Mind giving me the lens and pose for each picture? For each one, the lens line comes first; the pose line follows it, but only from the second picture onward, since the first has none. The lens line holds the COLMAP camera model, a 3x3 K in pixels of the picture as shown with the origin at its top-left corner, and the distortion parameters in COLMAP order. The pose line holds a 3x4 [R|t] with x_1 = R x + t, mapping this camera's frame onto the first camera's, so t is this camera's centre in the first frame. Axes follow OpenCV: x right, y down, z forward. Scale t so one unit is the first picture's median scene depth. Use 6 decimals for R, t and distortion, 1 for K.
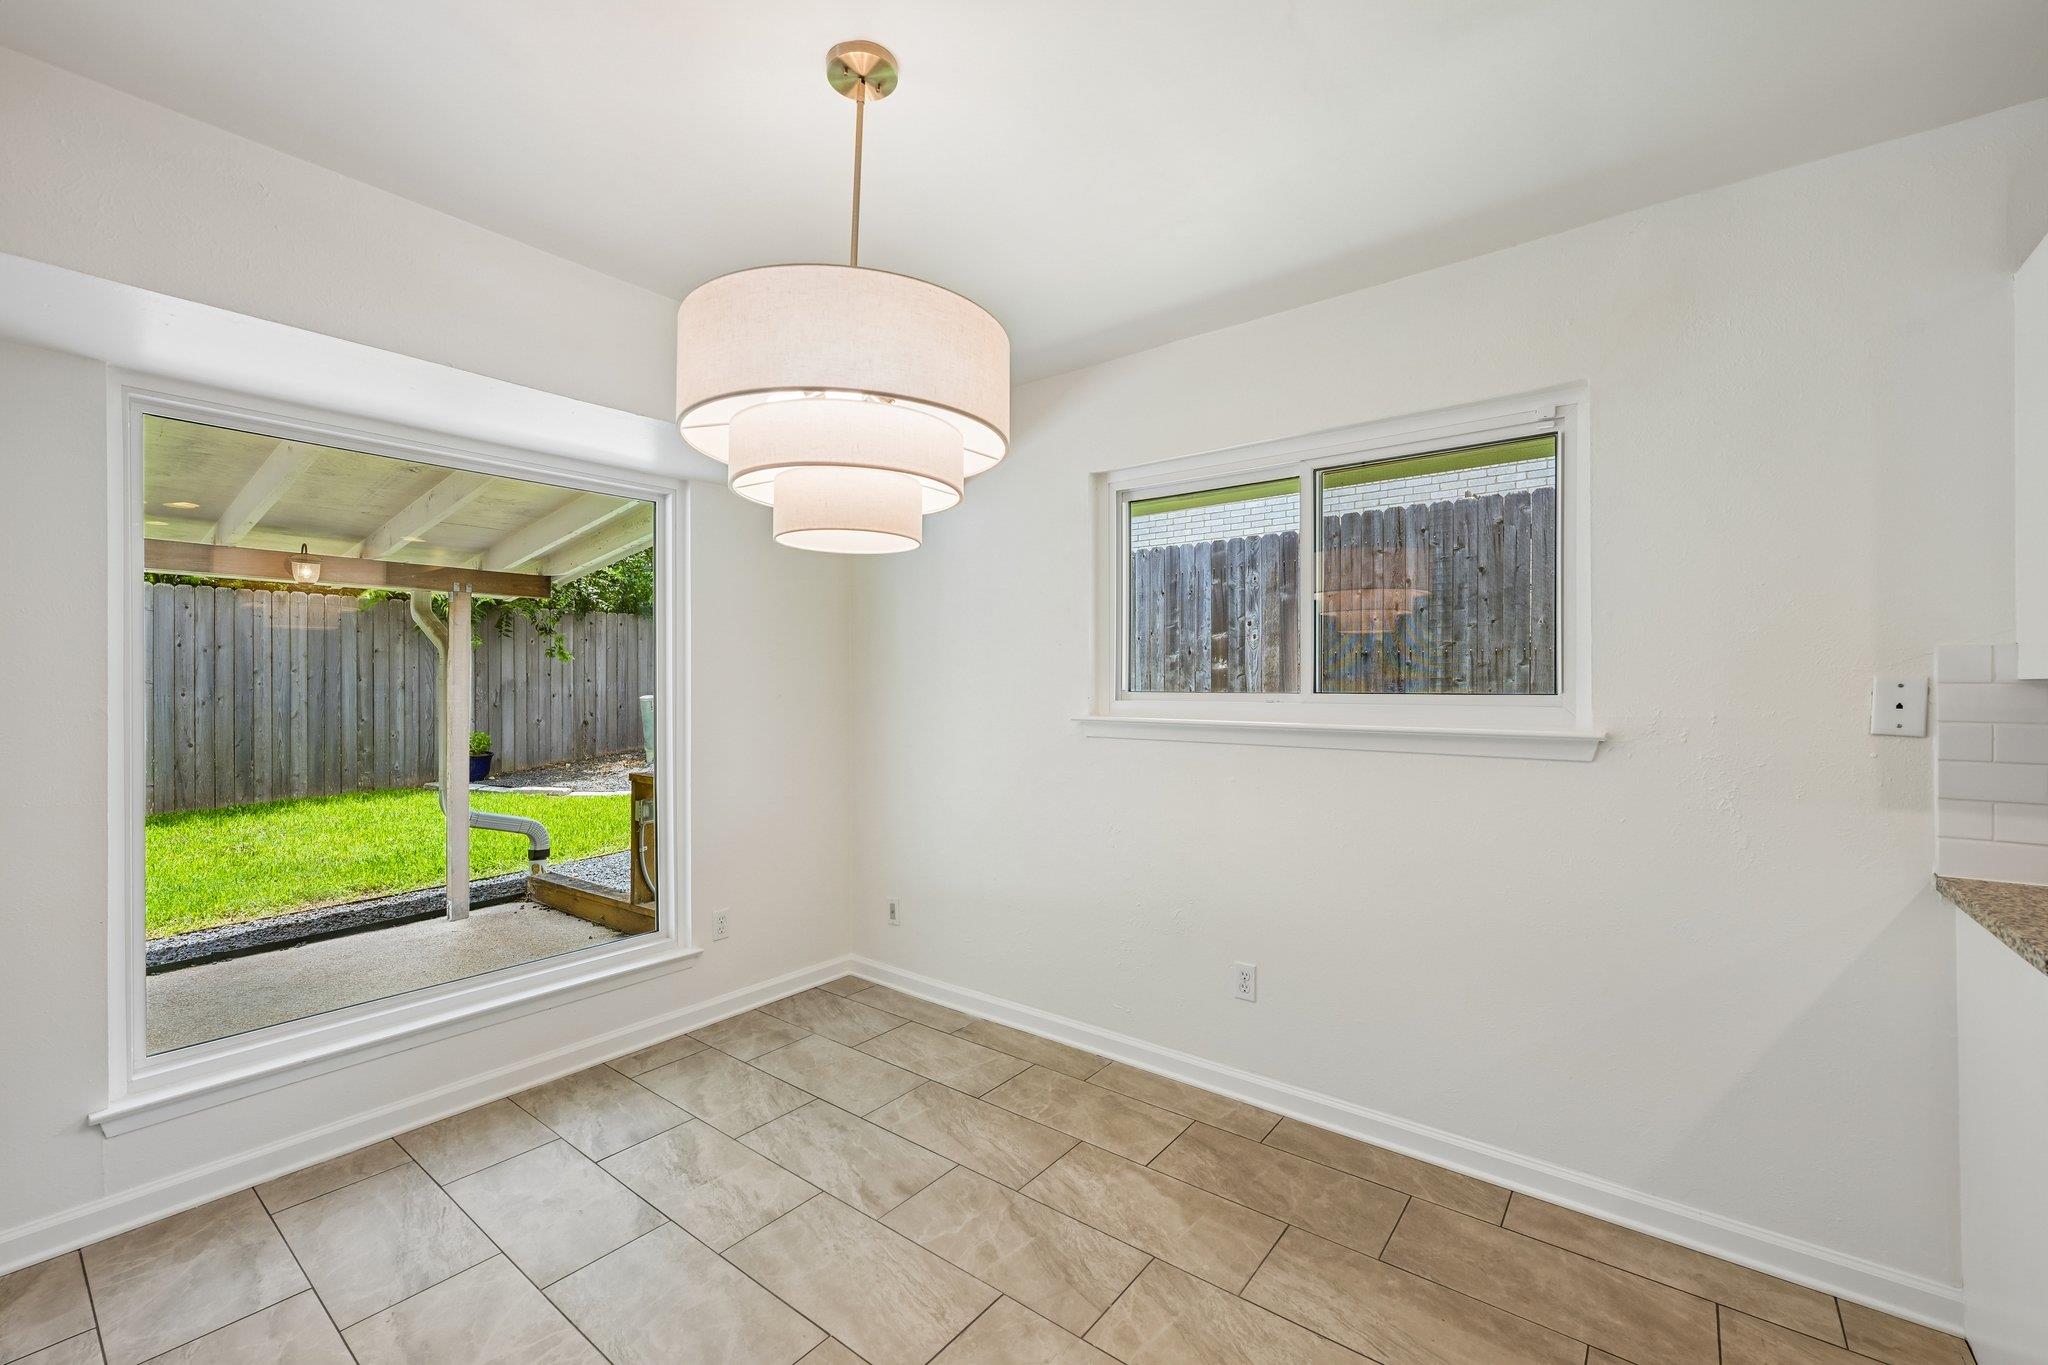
lens RADIAL K [[842.5, 0, 1024.0], [0, 842.5, 682.5], [0, 0, 1]] dist [-0.002162, -0.000200]
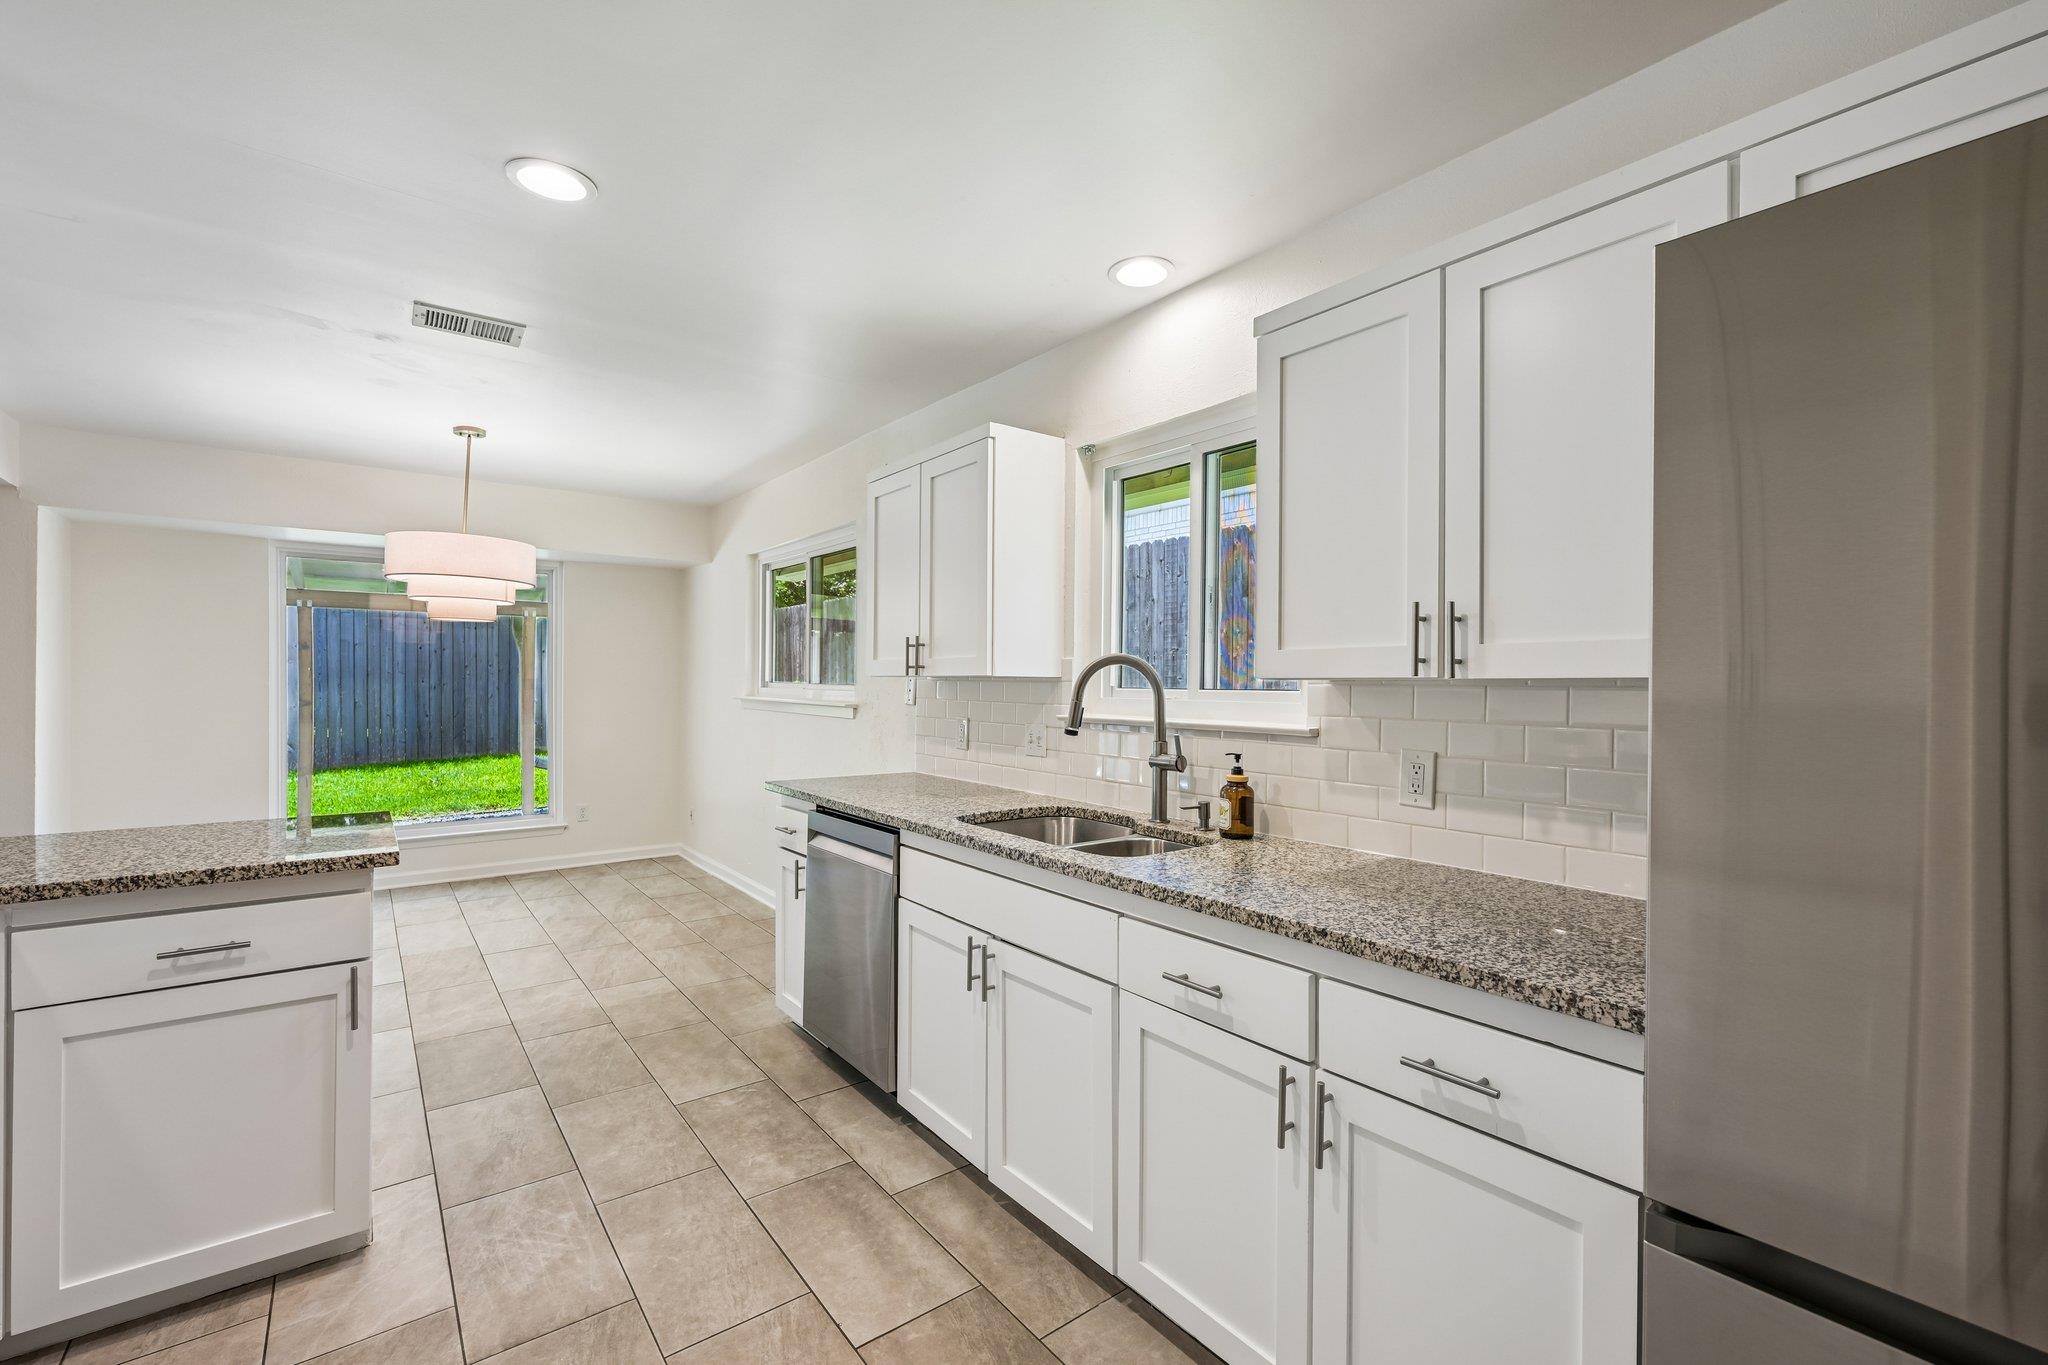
lens RADIAL K [[873.7, 0, 1024.0], [0, 873.7, 682.5], [0, 0, 1]] dist [-0.000092, -0.000021]
pose [[0.967306, 0.009517, -0.253434, 0.995963], [-0.008426, 0.999950, 0.005389, -0.002475], [0.253472, -0.003077, 0.967338, -0.535652]]
